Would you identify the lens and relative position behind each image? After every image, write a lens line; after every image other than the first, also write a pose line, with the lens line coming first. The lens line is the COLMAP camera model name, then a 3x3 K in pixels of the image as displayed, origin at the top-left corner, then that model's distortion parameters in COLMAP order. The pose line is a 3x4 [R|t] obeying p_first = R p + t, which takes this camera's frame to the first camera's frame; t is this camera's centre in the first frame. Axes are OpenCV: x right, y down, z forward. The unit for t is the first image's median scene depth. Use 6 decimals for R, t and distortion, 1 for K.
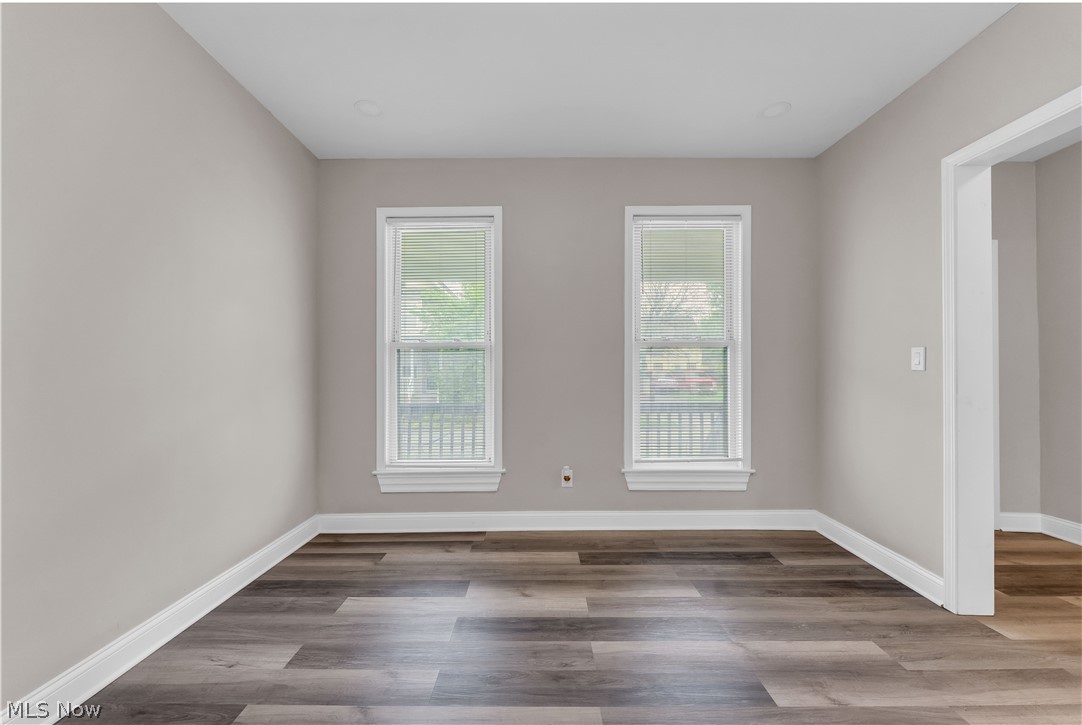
lens RADIAL K [[440.1, 0, 542.6], [0, 440.1, 365.1], [0, 0, 1]] dist [-0.003164, 0.000134]
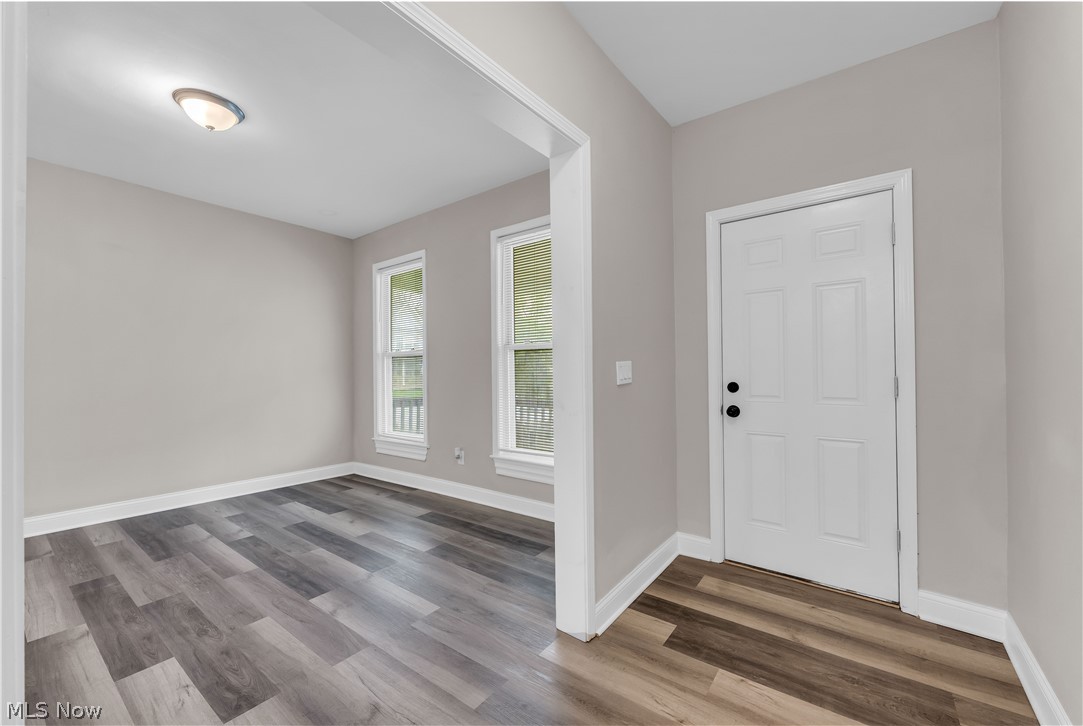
lens RADIAL K [[440.5, 0, 541.2], [0, 440.5, 365.4], [0, 0, 1]] dist [-0.003164, 0.000134]
pose [[0.791856, -0.010750, -0.610613, 1.124966], [0.015766, 0.999872, 0.002843, -0.005720], [0.610504, -0.011878, 0.791924, 0.167792]]
